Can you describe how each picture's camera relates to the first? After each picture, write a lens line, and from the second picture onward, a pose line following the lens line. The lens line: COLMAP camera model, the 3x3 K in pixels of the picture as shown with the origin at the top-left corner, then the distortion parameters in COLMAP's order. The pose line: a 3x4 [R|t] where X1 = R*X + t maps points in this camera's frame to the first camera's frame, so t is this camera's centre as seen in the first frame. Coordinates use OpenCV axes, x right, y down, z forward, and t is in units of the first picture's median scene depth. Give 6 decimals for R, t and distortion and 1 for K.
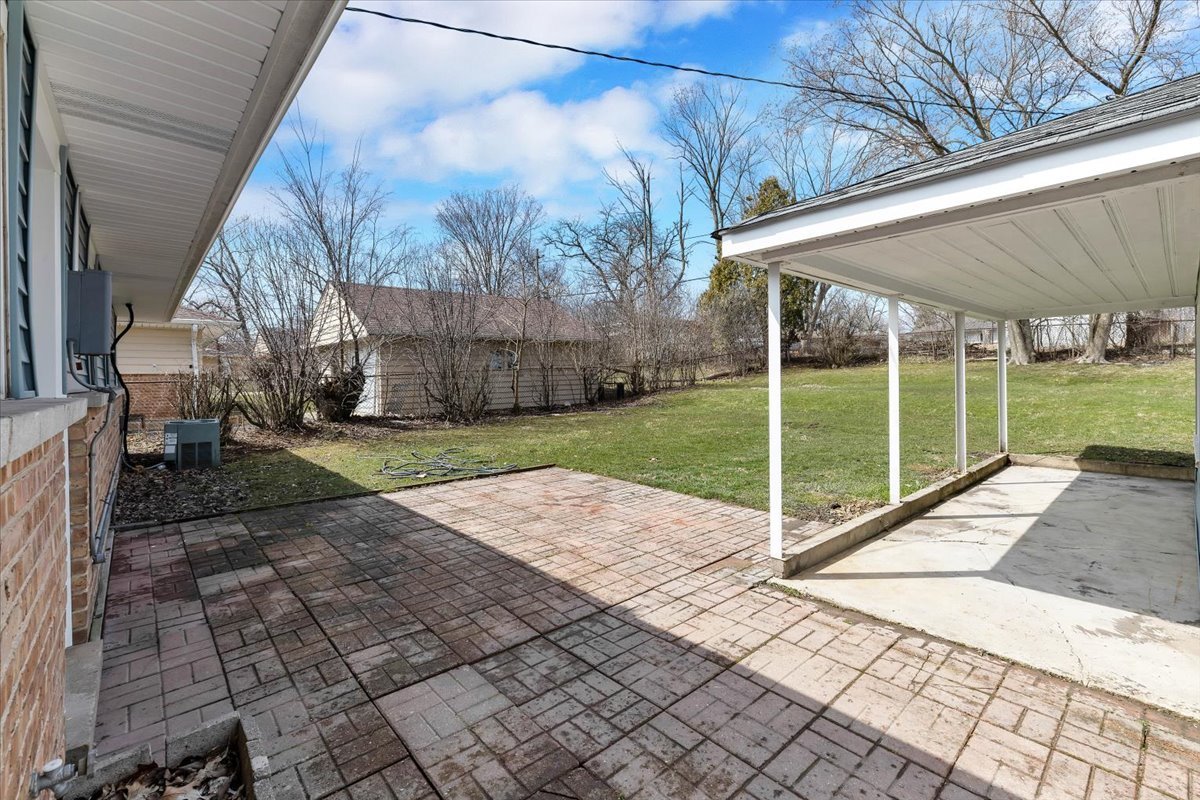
lens RADIAL K [[516.0, 0, 602.5], [0, 516.0, 382.2], [0, 0, 1]] dist [-0.001780, 0.000369]
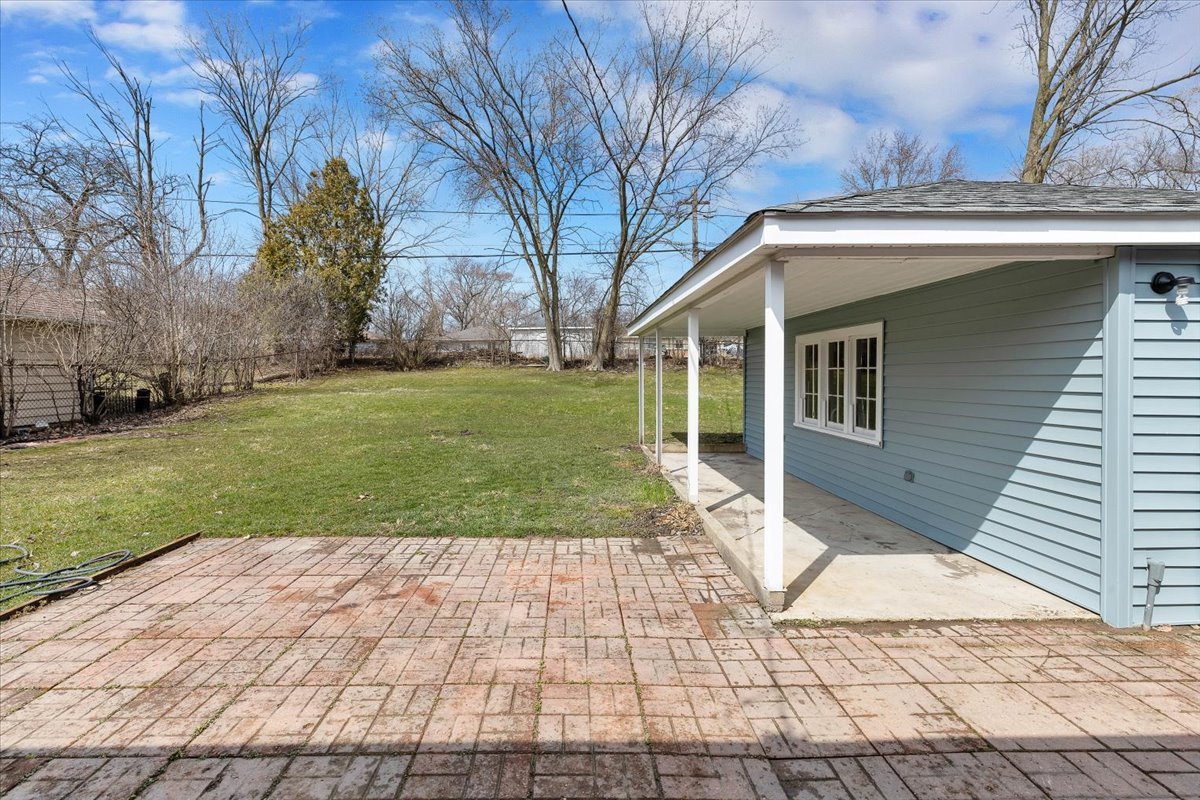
lens RADIAL K [[516.0, 0, 602.5], [0, 516.0, 382.2], [0, 0, 1]] dist [-0.001780, 0.000369]
pose [[0.656940, -0.000532, 0.753943, -0.475981], [0.003012, 0.999994, -0.001918, -0.019793], [-0.753937, 0.003531, 0.656937, 0.560663]]
